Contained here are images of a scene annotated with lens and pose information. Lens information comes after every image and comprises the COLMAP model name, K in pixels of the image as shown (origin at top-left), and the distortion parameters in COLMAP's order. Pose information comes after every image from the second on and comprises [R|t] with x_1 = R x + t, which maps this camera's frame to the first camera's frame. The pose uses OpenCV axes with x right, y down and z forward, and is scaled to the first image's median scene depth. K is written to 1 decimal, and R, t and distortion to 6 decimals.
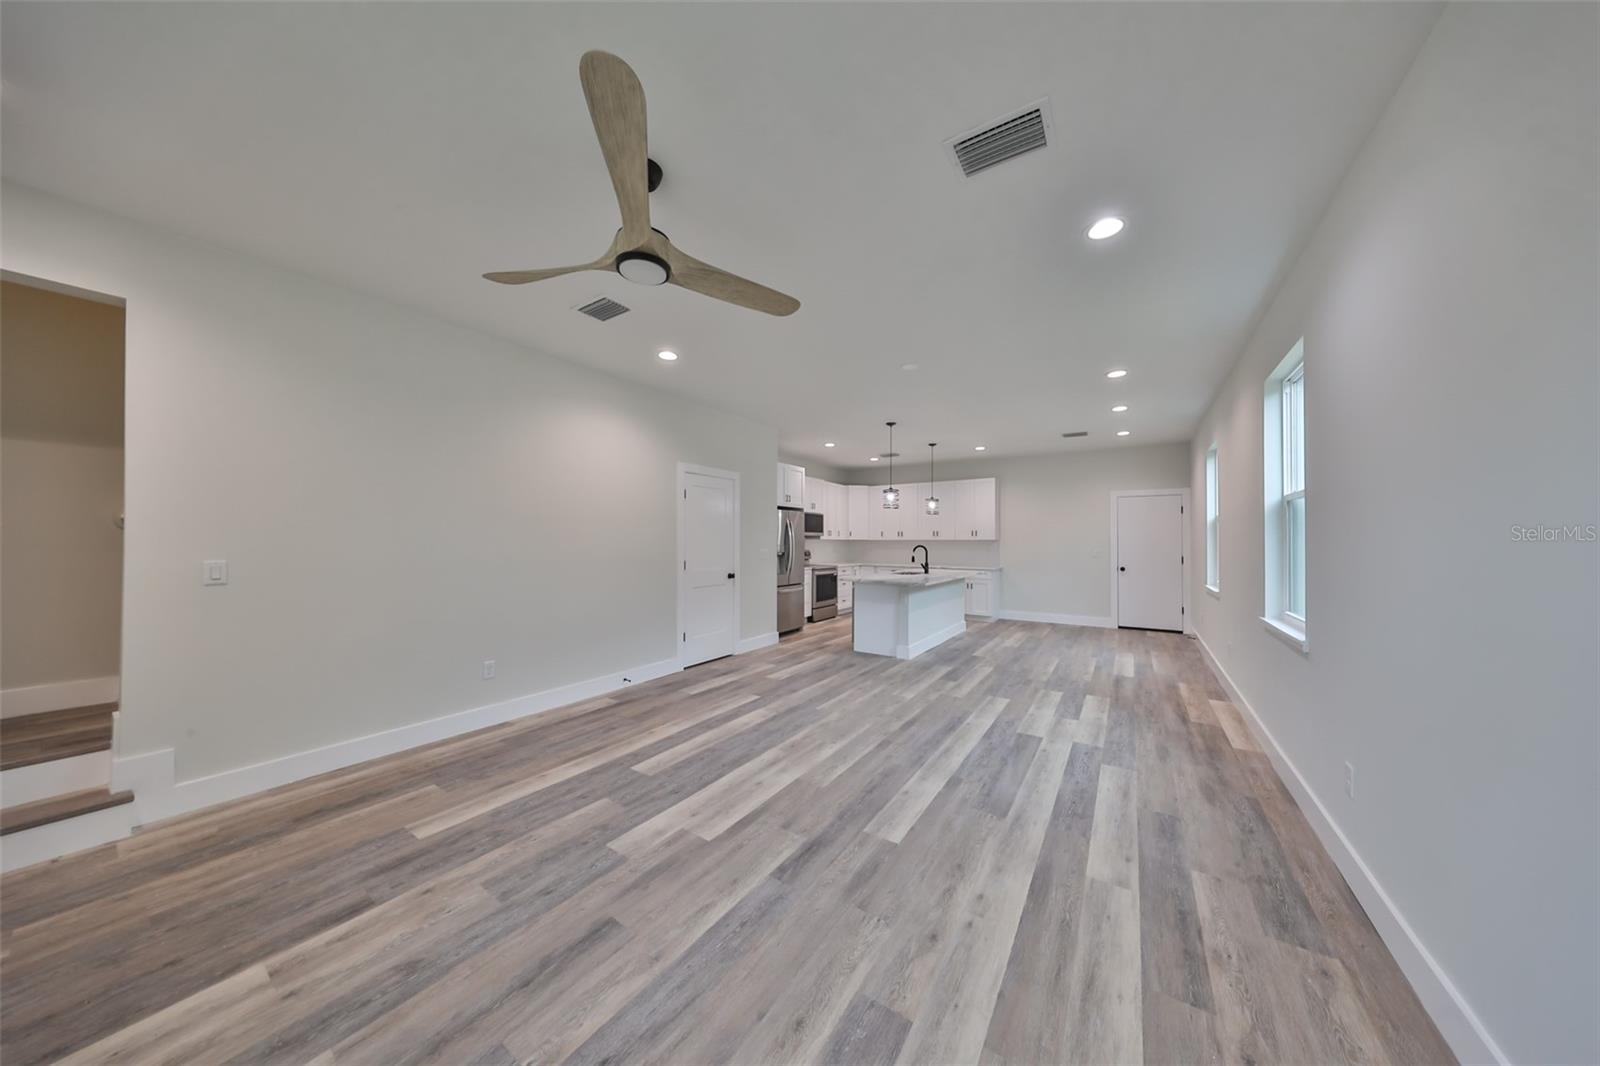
lens RADIAL K [[489.4, 0, 801.2], [0, 489.4, 537.2], [0, 0, 1]] dist [-0.000516, -0.000005]
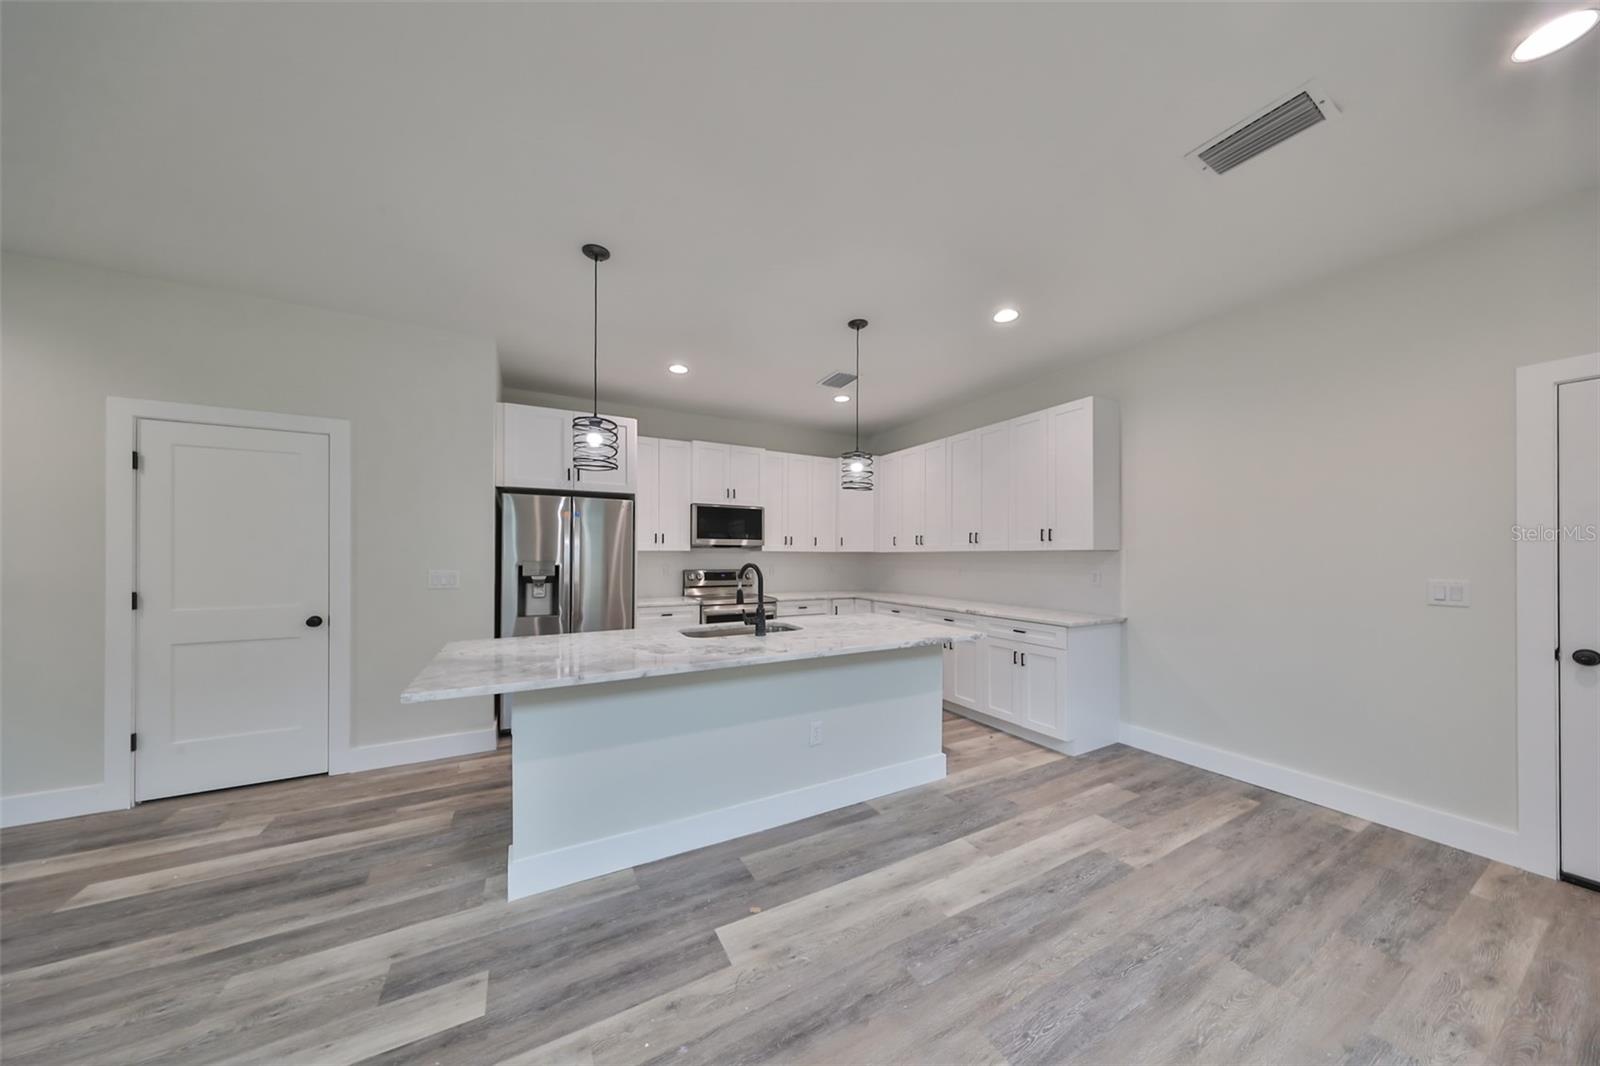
lens RADIAL K [[497.8, 0, 796.3], [0, 497.8, 557.2], [0, 0, 1]] dist [-0.000681, -0.000035]
pose [[0.888664, -0.000528, -0.458558, 0.860279], [0.005515, 0.999939, 0.009535, 0.015228], [0.458525, -0.011003, 0.888613, 1.216848]]
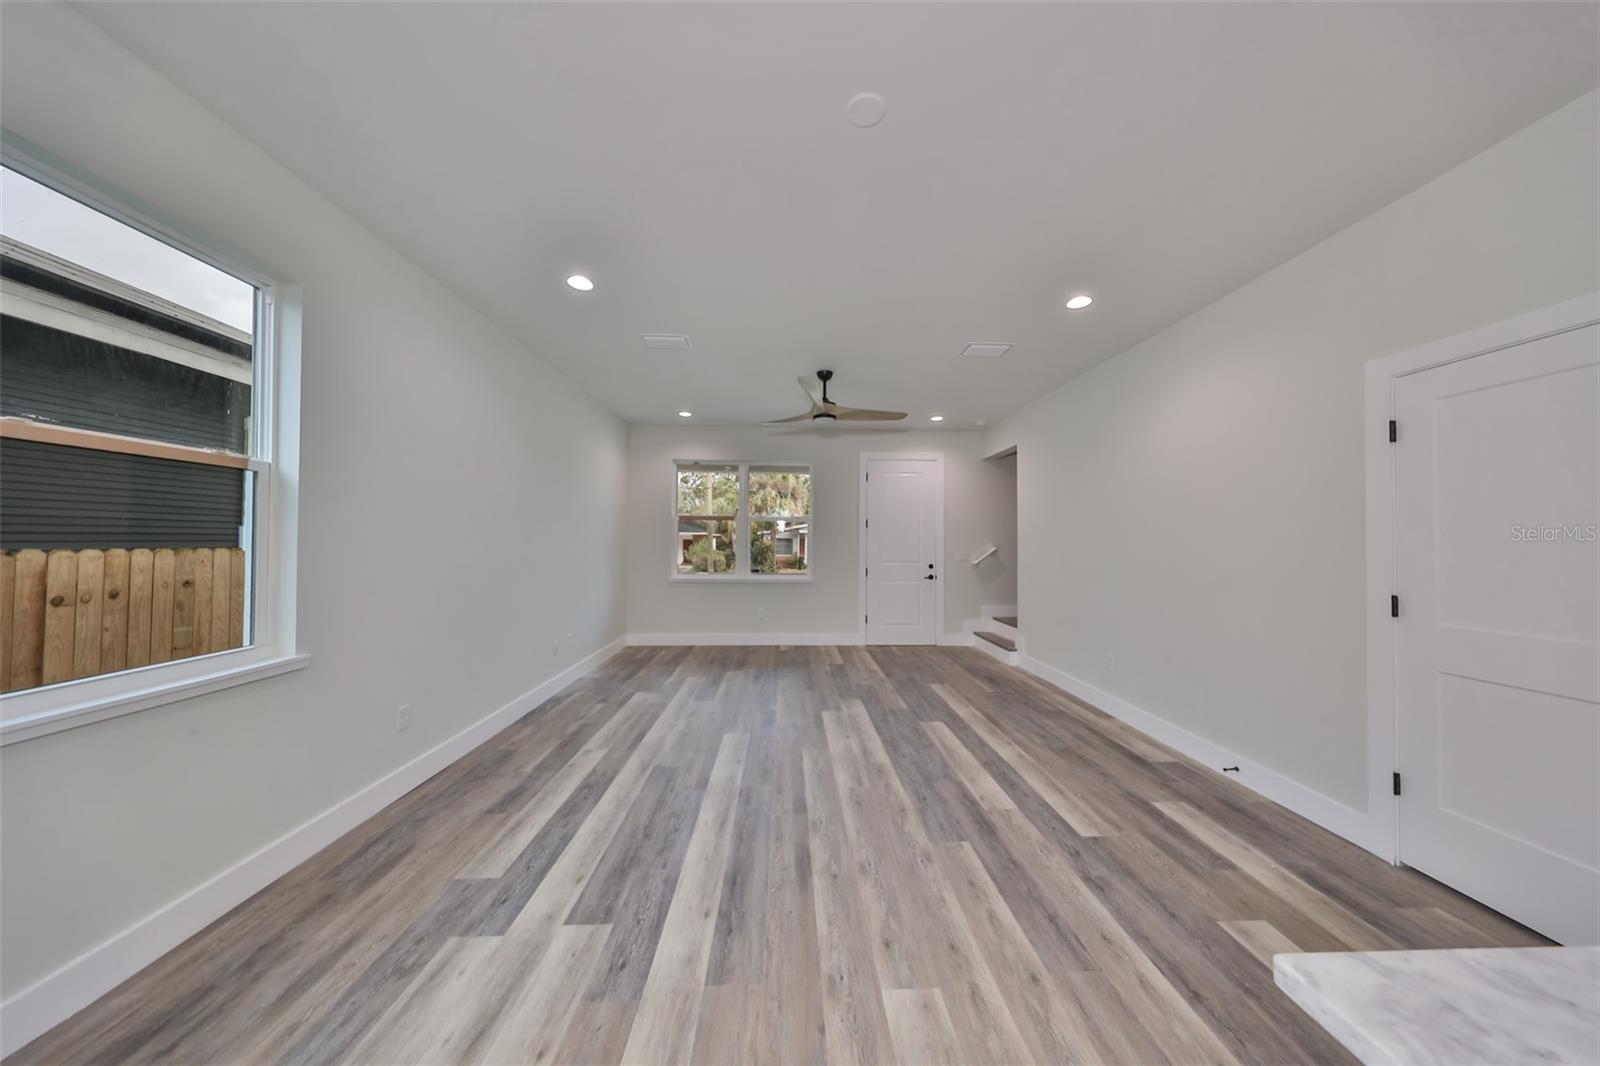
lens RADIAL K [[489.4, 0, 801.2], [0, 489.4, 537.2], [0, 0, 1]] dist [-0.000516, -0.000005]
pose [[-0.808471, -0.014966, -0.588345, 0.564713], [-0.006371, 0.999841, -0.016680, 0.013981], [0.588501, -0.009737, -0.808438, 1.469543]]
